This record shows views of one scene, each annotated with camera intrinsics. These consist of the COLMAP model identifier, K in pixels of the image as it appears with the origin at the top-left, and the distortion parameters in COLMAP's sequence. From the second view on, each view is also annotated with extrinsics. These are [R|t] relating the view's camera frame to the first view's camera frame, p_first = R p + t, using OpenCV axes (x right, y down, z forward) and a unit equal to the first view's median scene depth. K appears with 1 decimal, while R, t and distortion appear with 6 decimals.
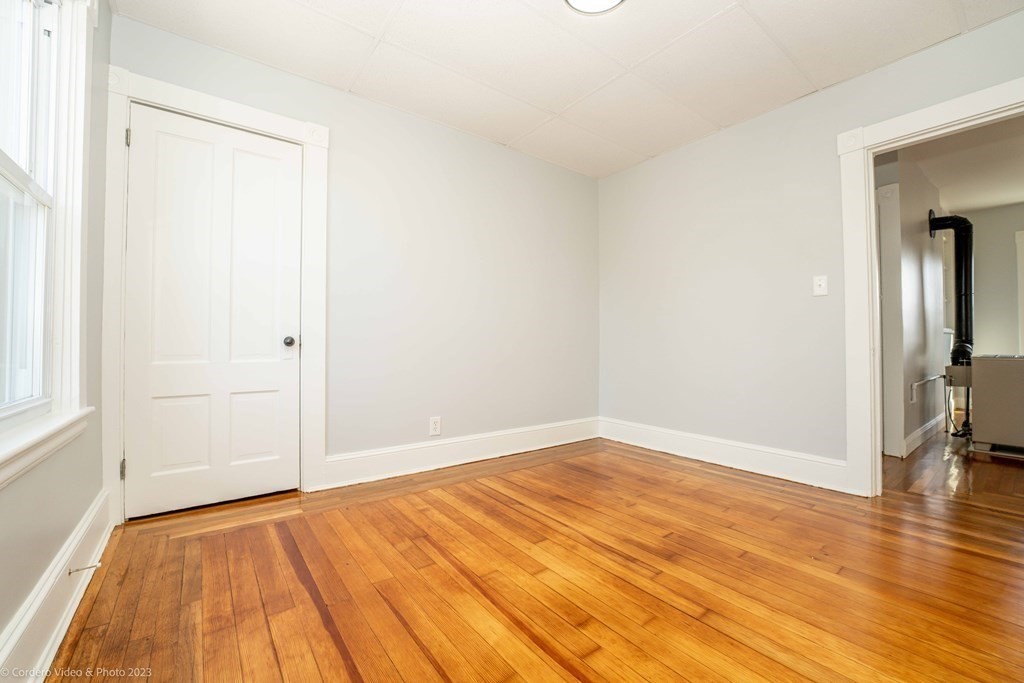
lens RADIAL K [[416.3, 0, 512.0], [0, 416.3, 341.5], [0, 0, 1]] dist [-0.024465, 0.000546]
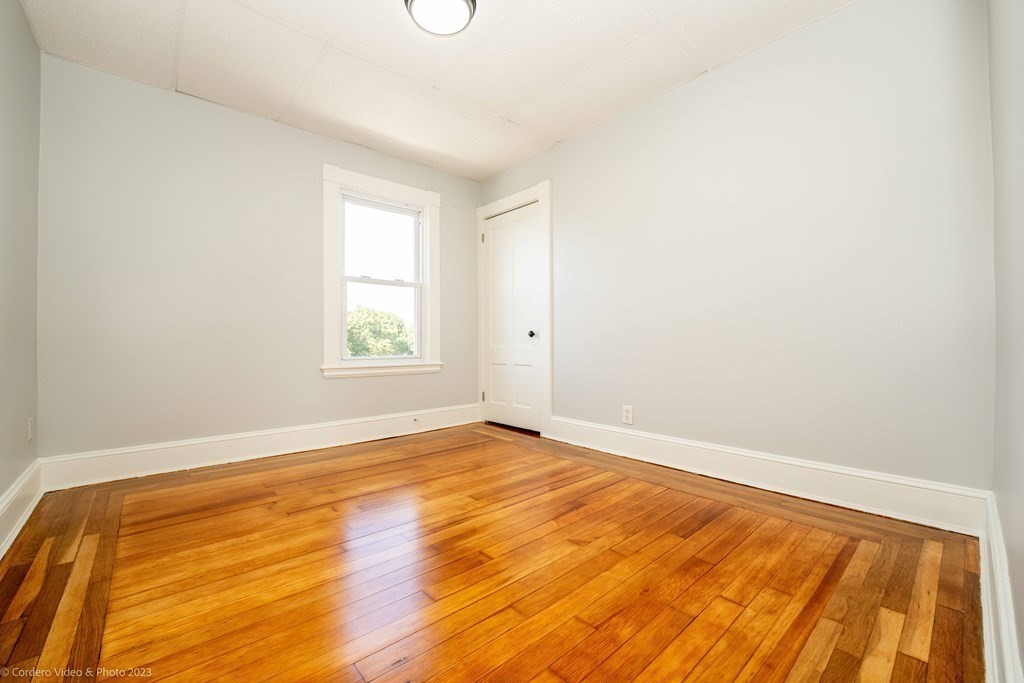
lens RADIAL K [[416.3, 0, 512.0], [0, 416.3, 341.5], [0, 0, 1]] dist [-0.024465, 0.000546]
pose [[0.078137, -0.001348, -0.996942, 0.994518], [0.015445, 0.999881, -0.000142, 0.028520], [0.996823, -0.015386, 0.078149, 0.808246]]
